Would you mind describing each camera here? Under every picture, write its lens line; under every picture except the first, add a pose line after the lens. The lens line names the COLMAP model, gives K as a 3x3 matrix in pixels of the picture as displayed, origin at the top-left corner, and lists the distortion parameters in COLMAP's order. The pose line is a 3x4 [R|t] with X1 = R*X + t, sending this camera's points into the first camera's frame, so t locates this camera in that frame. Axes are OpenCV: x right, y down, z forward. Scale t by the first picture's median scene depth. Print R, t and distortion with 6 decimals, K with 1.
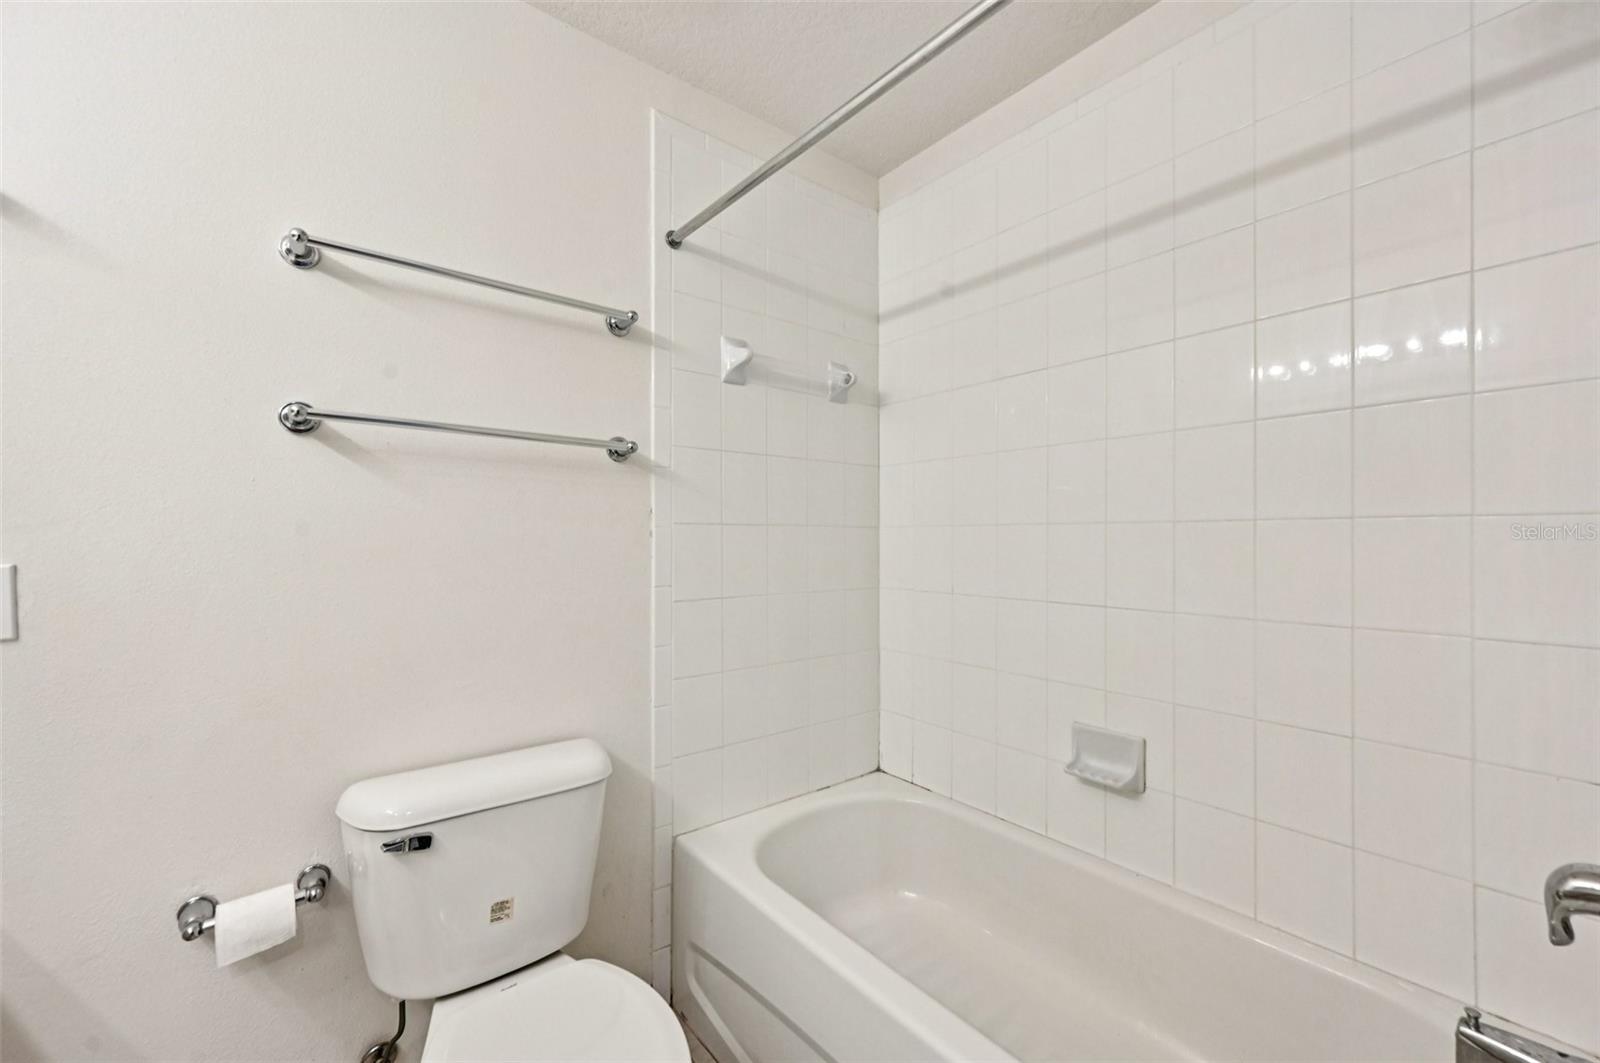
lens RADIAL K [[632.7, 0, 798.2], [0, 632.7, 540.4], [0, 0, 1]] dist [0.001474, 0.000254]
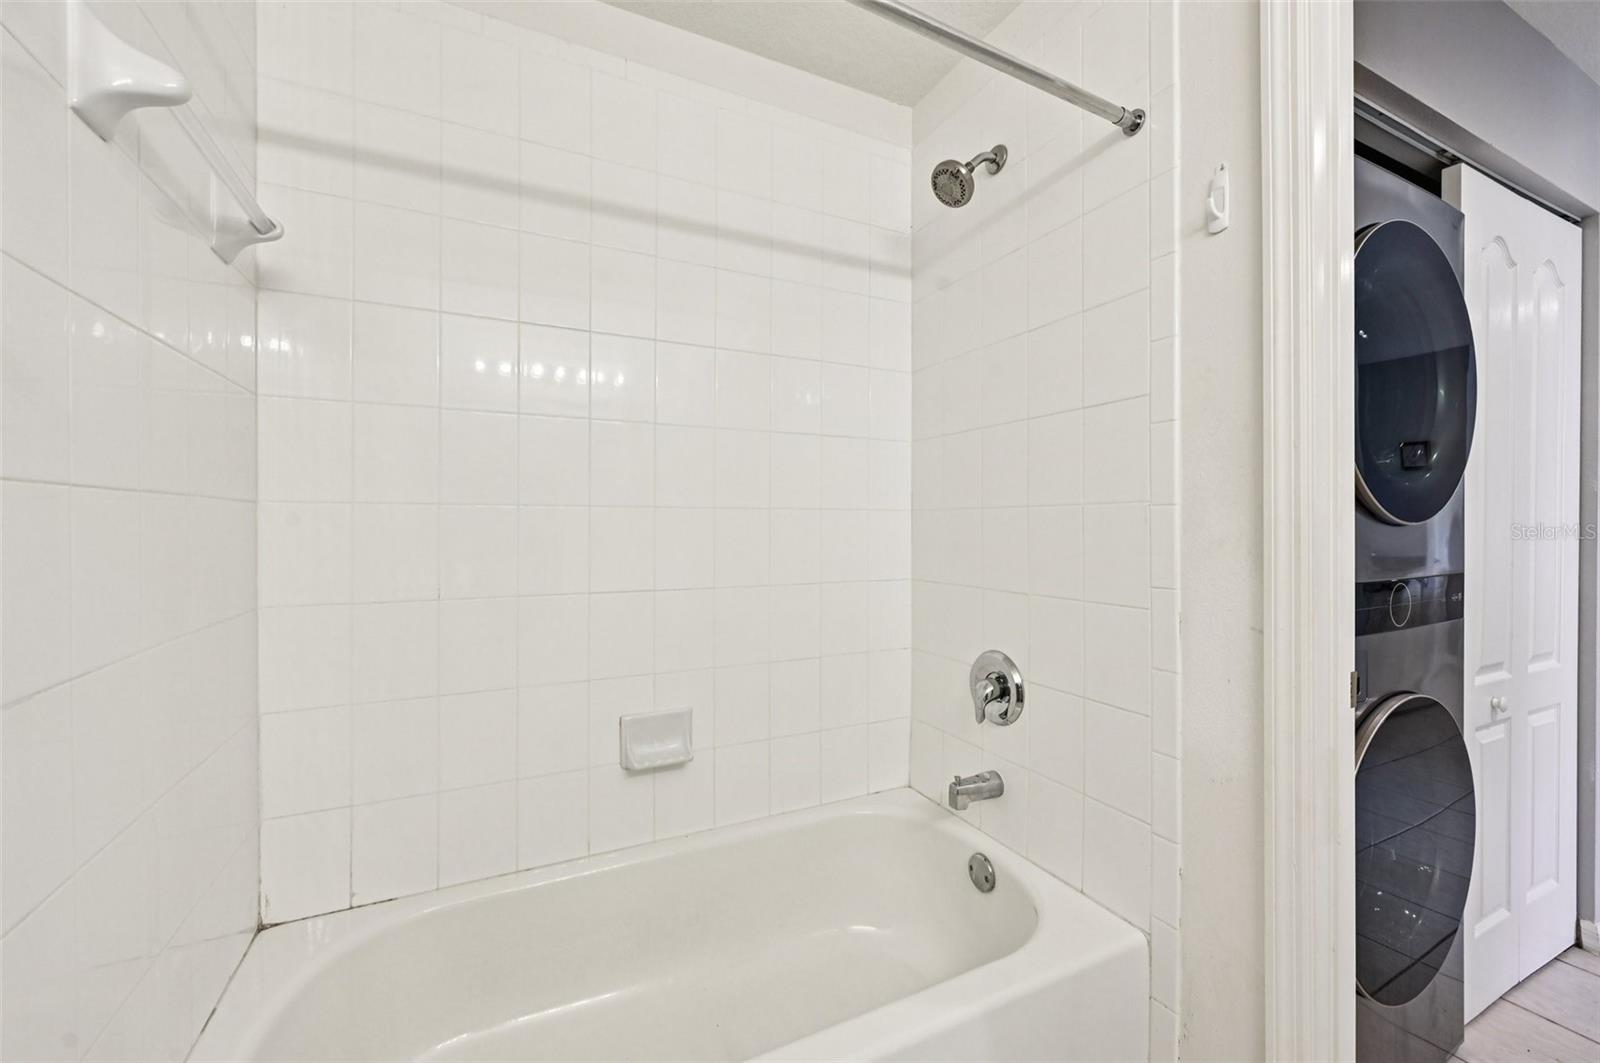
lens RADIAL K [[634.3, 0, 799.3], [0, 634.3, 531.4], [0, 0, 1]] dist [0.000080, 0.000199]
pose [[0.211089, -0.012592, 0.977386, -0.436450], [0.000851, 0.999919, 0.012698, -0.001850], [-0.977466, -0.001848, 0.211083, 0.544195]]
